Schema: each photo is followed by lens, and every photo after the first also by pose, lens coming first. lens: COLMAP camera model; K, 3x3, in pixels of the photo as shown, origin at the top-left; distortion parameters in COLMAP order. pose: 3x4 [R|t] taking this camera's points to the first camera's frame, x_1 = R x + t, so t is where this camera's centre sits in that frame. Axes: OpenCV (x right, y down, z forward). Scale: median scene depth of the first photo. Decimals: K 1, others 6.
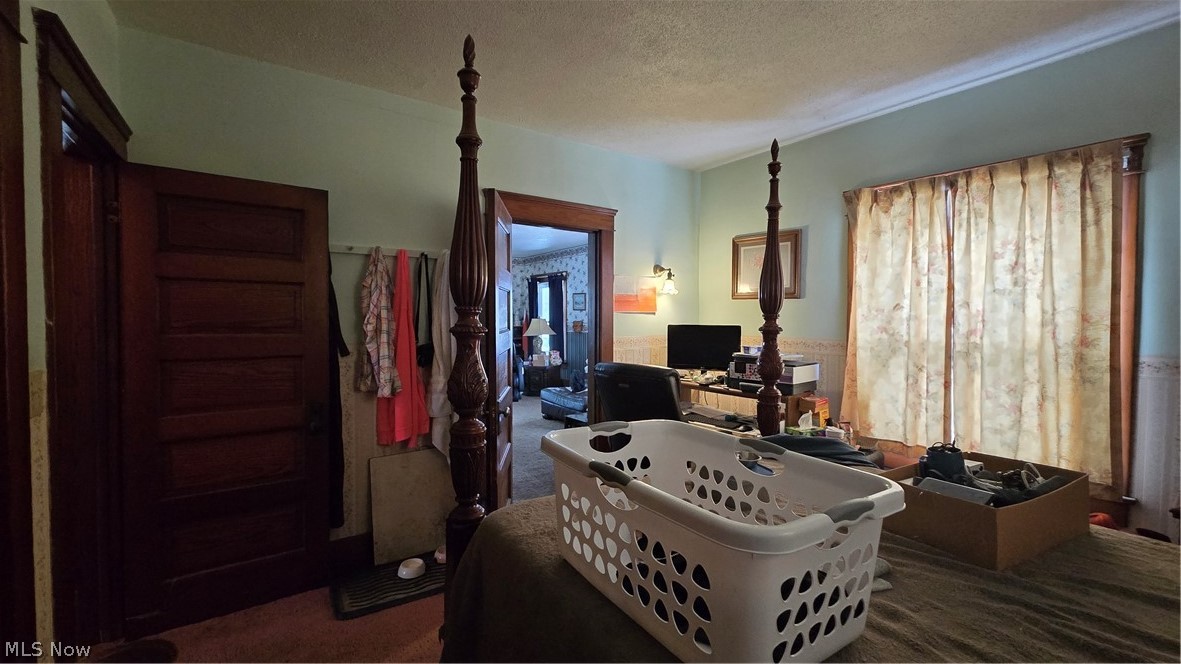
lens RADIAL K [[484.7, 0, 592.6], [0, 484.7, 330.3], [0, 0, 1]] dist [0.000658, -0.000166]
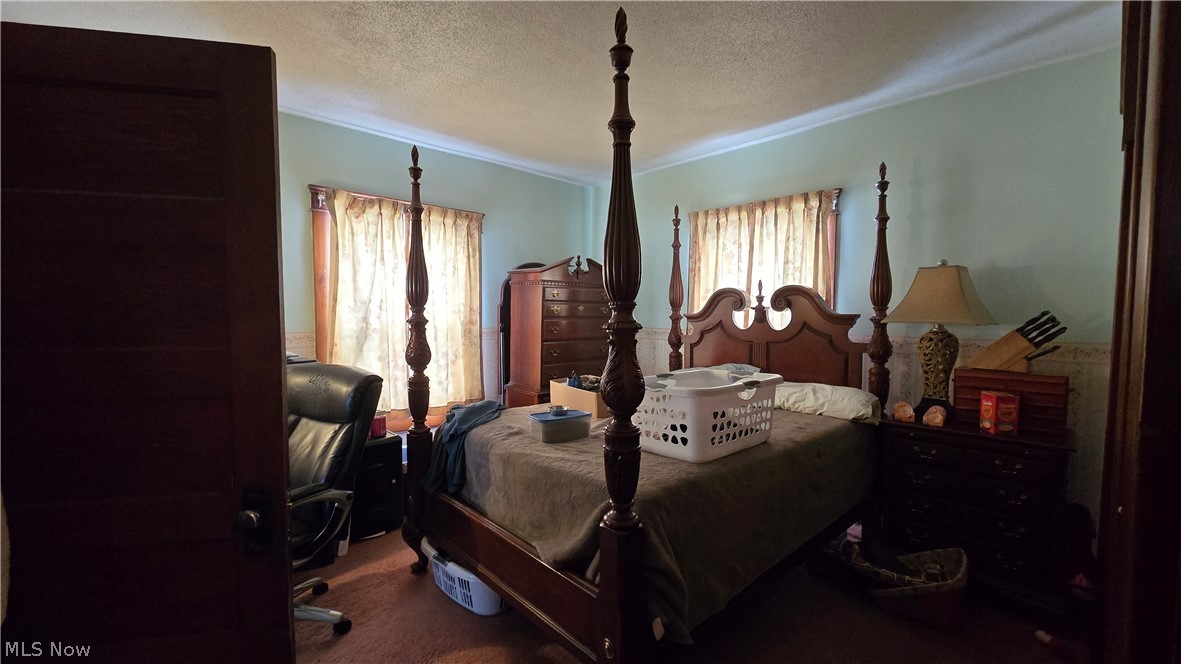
lens RADIAL K [[484.7, 0, 592.6], [0, 484.7, 330.3], [0, 0, 1]] dist [0.000658, -0.000166]
pose [[-0.129045, -0.050338, 0.990360, -0.781965], [0.024432, 0.998246, 0.053922, -0.031295], [-0.991338, 0.031155, -0.127588, 0.764861]]
